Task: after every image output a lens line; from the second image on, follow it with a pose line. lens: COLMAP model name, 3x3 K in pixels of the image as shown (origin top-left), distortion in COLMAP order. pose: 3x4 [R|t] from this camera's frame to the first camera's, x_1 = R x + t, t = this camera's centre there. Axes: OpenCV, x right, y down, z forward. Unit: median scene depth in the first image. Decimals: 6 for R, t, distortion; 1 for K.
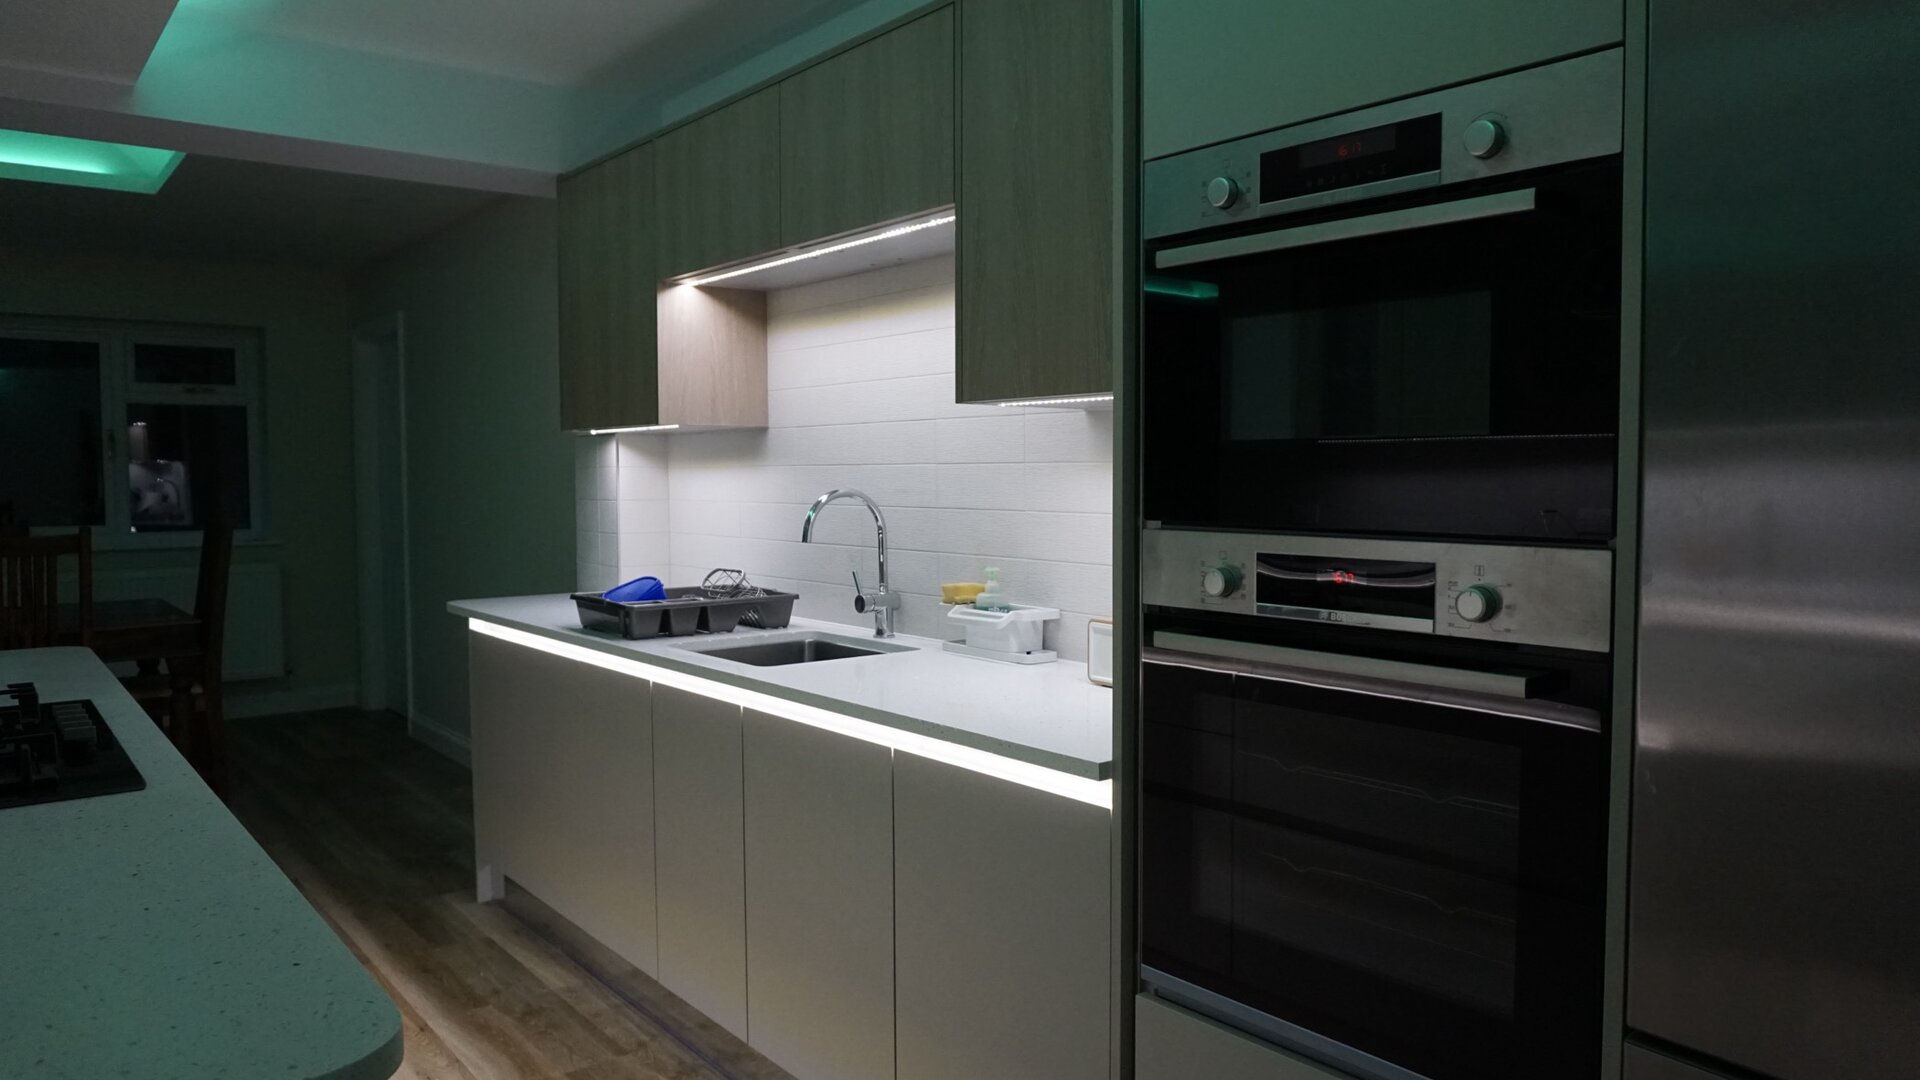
lens RADIAL K [[1279.4, 0, 960.0], [0, 1279.4, 540.0], [0, 0, 1]] dist [-0.052435, 0.033760]
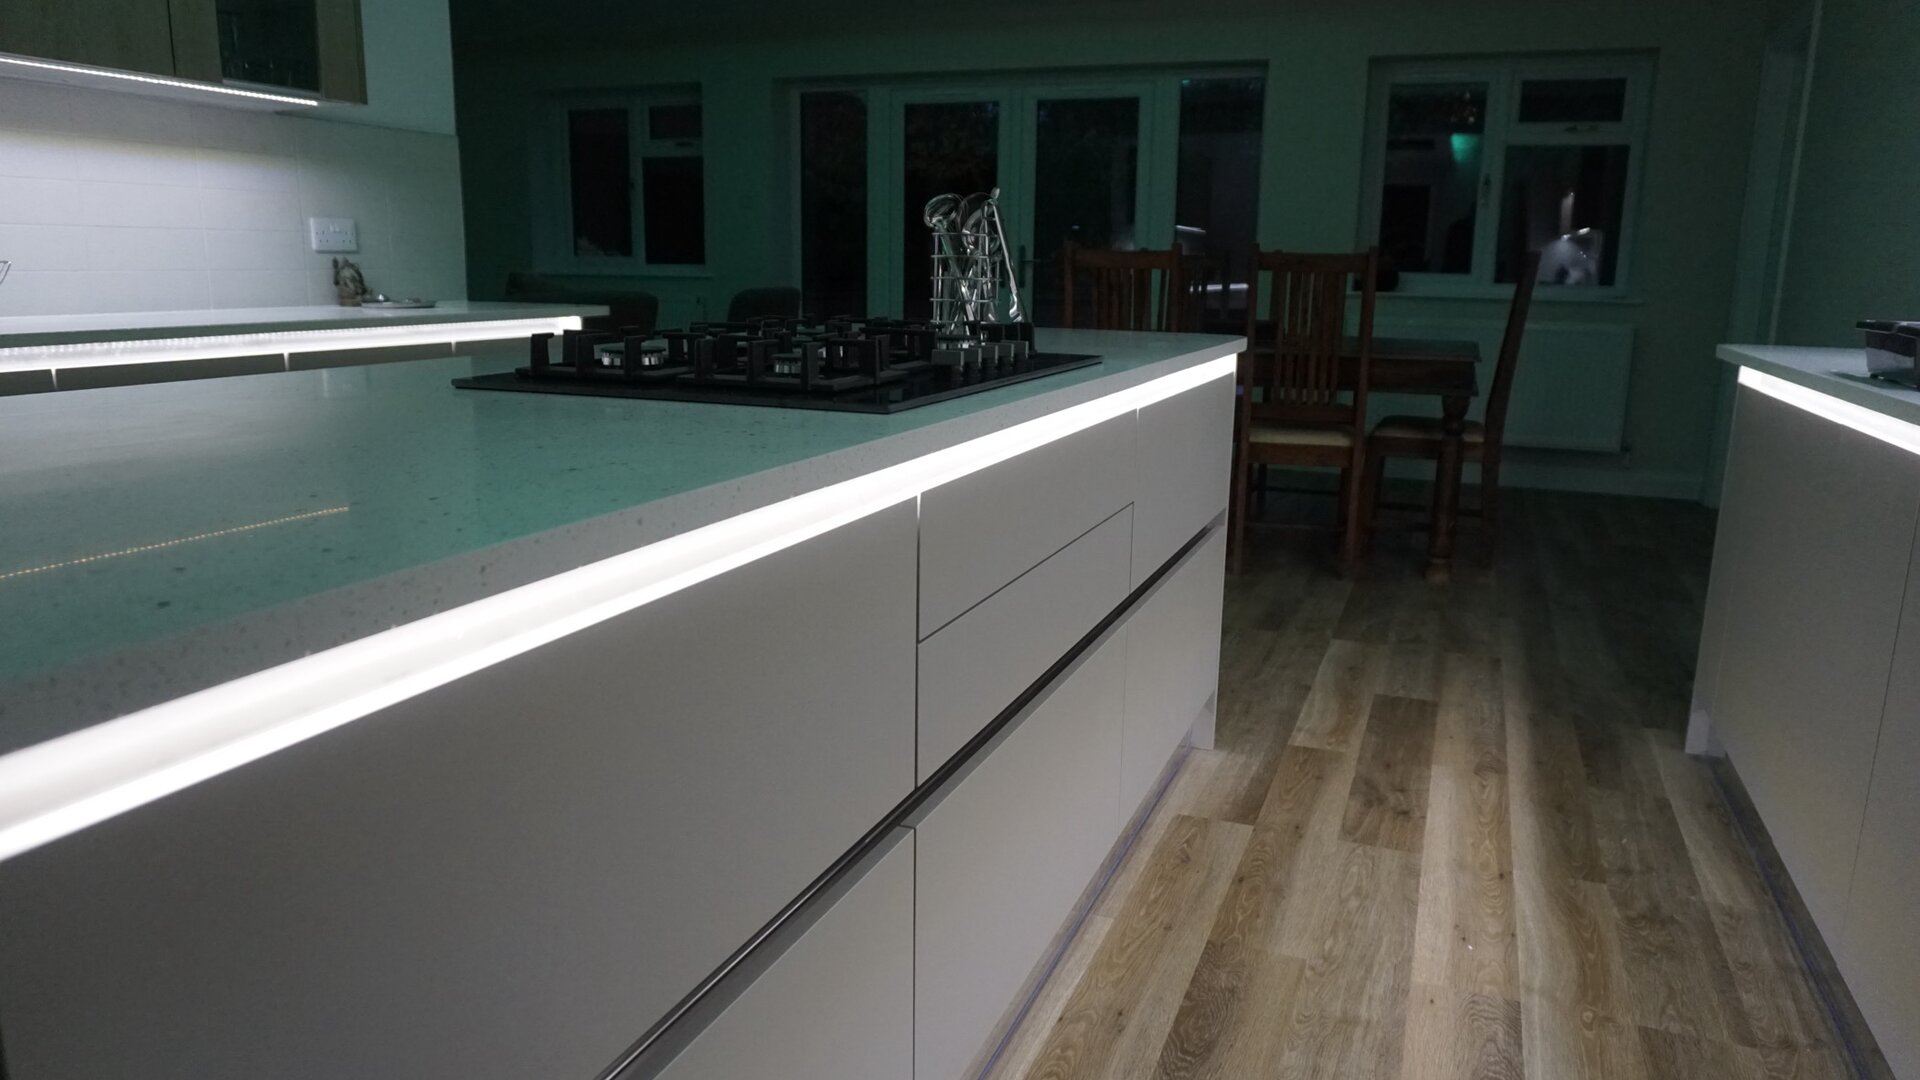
lens RADIAL K [[1279.4, 0, 960.0], [0, 1279.4, 540.0], [0, 0, 1]] dist [-0.052435, 0.033760]
pose [[0.490229, 0.197788, -0.848856, 0.019429], [-0.064996, 0.979496, 0.190692, 0.059173], [0.869167, -0.038310, 0.493032, 0.317015]]
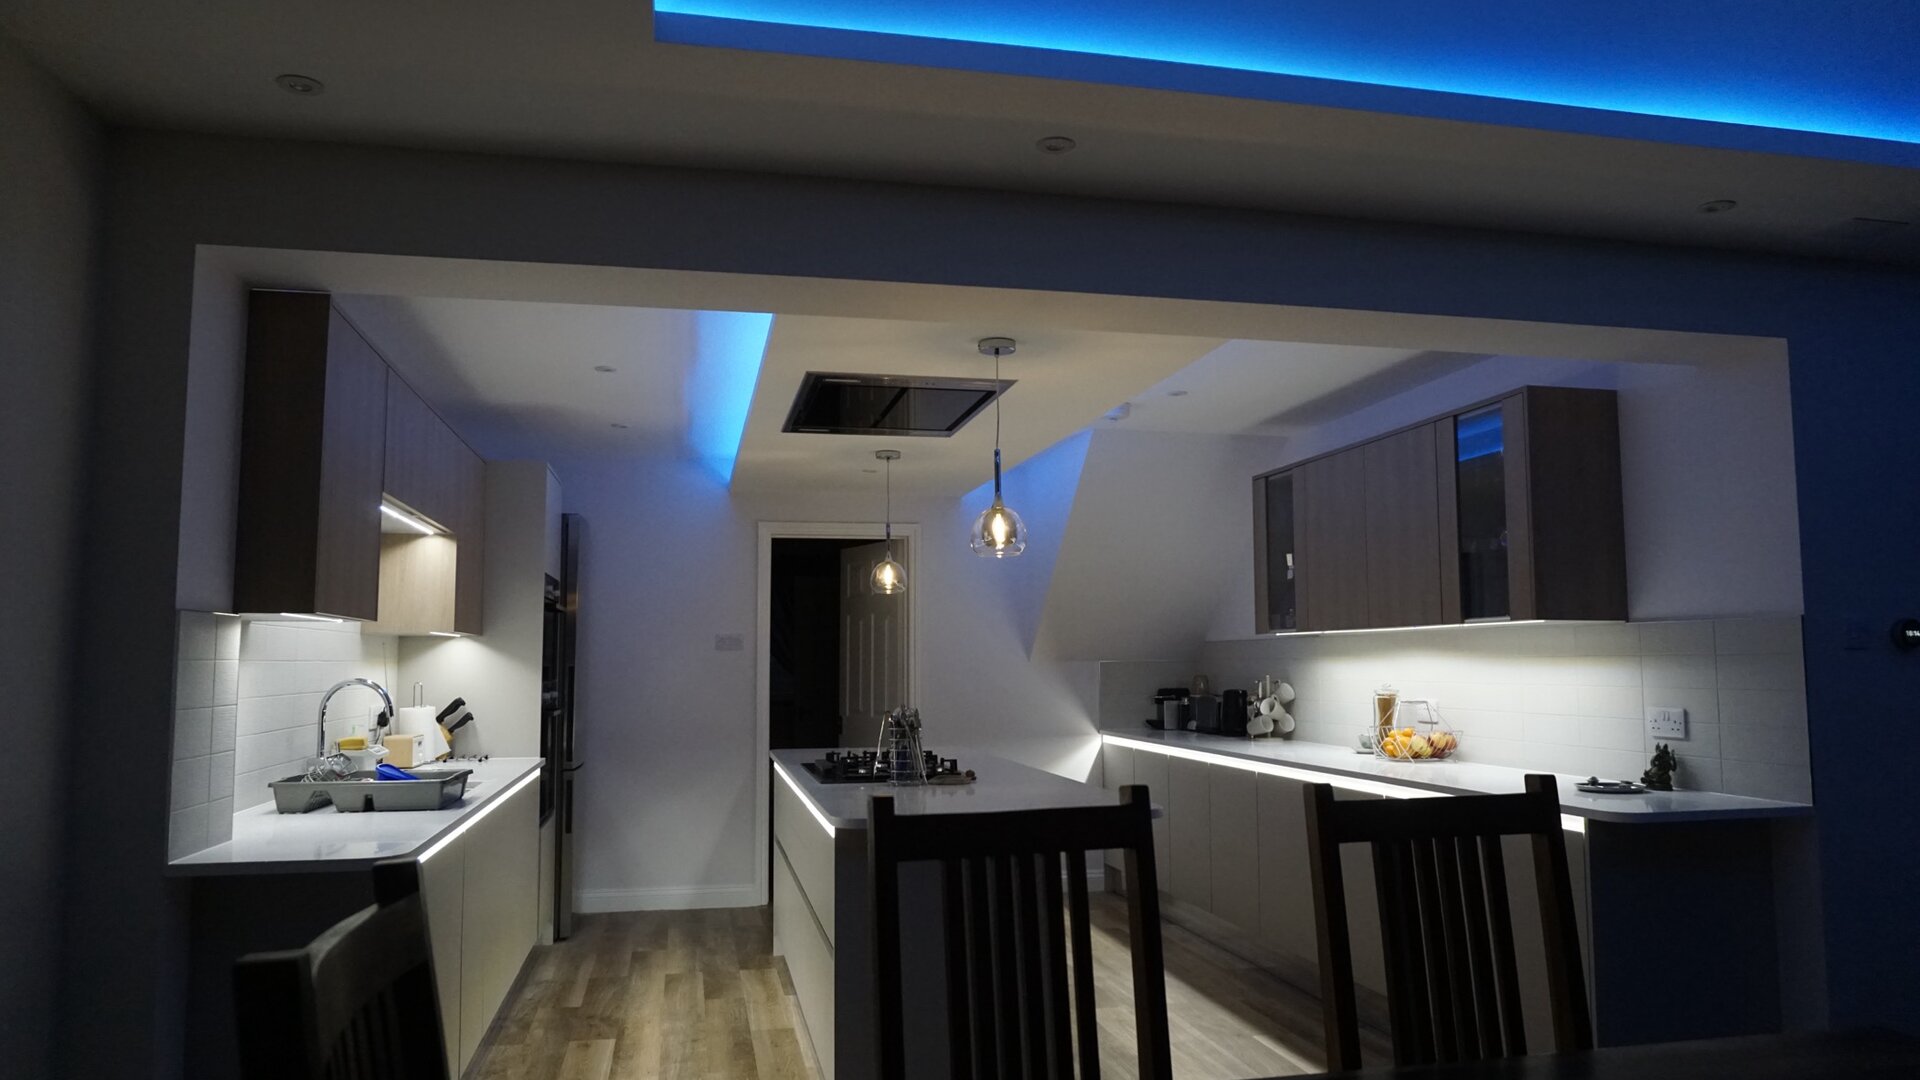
lens RADIAL K [[1279.4, 0, 960.0], [0, 1279.4, 540.0], [0, 0, 1]] dist [-0.052435, 0.033760]
pose [[-0.892178, 0.051553, 0.448733, -1.183981], [0.033139, 0.998259, -0.048797, -0.092536], [-0.450467, -0.028665, -0.892333, 1.770402]]
